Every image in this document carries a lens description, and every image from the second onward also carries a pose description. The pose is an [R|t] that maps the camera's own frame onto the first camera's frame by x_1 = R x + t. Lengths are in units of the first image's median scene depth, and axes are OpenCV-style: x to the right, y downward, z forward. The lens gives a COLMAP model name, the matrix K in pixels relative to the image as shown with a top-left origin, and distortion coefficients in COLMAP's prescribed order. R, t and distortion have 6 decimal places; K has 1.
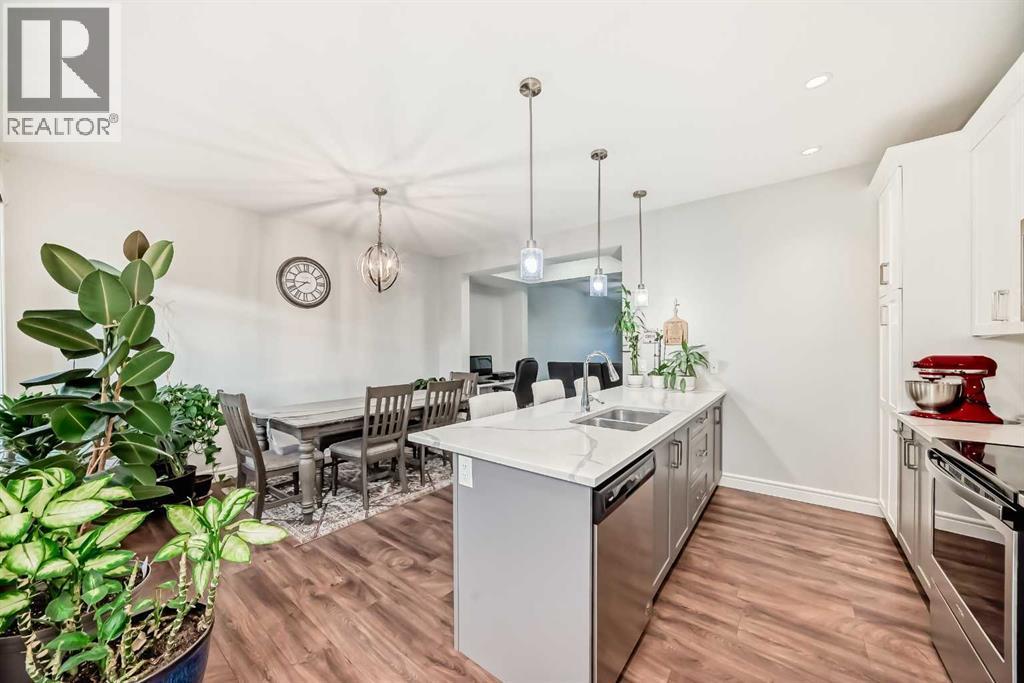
lens RADIAL K [[360.9, 0, 514.7], [0, 360.9, 345.8], [0, 0, 1]] dist [-0.017215, 0.000074]
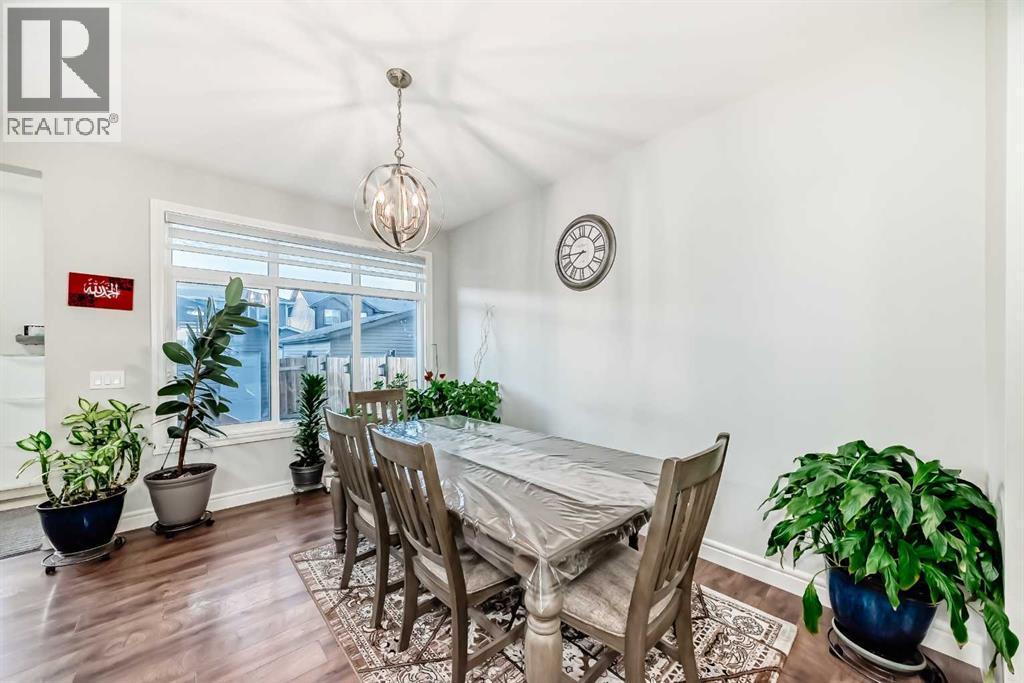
lens RADIAL K [[360.9, 0, 514.7], [0, 360.9, 345.8], [0, 0, 1]] dist [-0.017215, 0.000074]
pose [[-0.178009, -0.002857, -0.984025, 0.128354], [0.005993, 0.999974, -0.003988, 0.006125], [0.984011, -0.006607, -0.177987, 1.021793]]
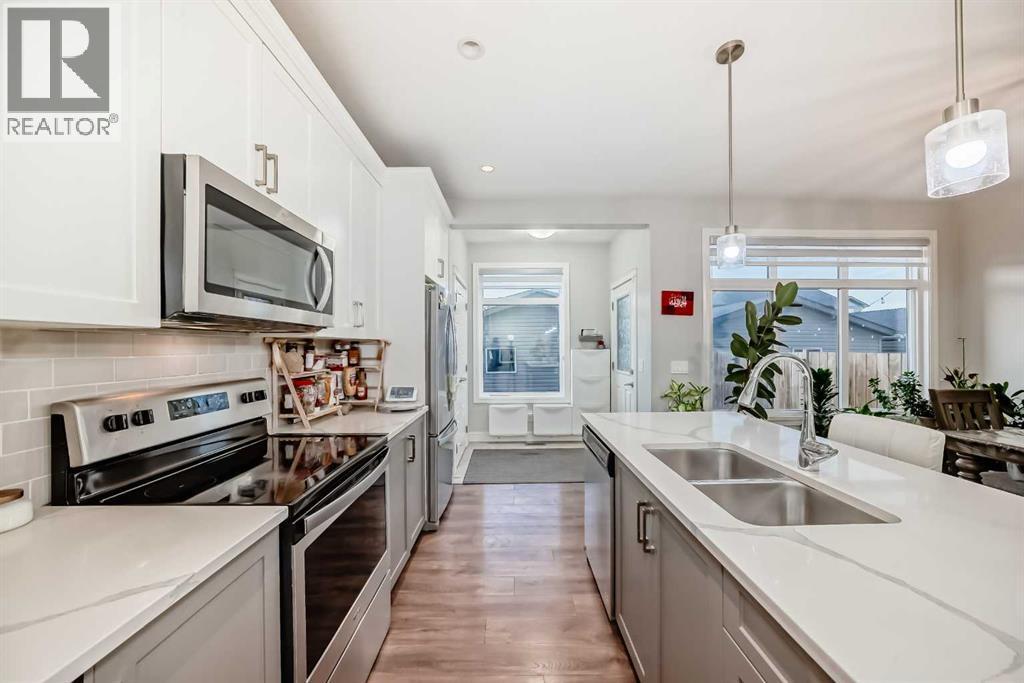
lens RADIAL K [[360.9, 0, 514.7], [0, 360.9, 345.8], [0, 0, 1]] dist [-0.017215, 0.000074]
pose [[-0.781882, 0.017641, -0.623177, 0.185873], [0.010414, 0.999830, 0.015238, 0.003844], [0.623340, 0.005424, -0.781932, 0.962794]]
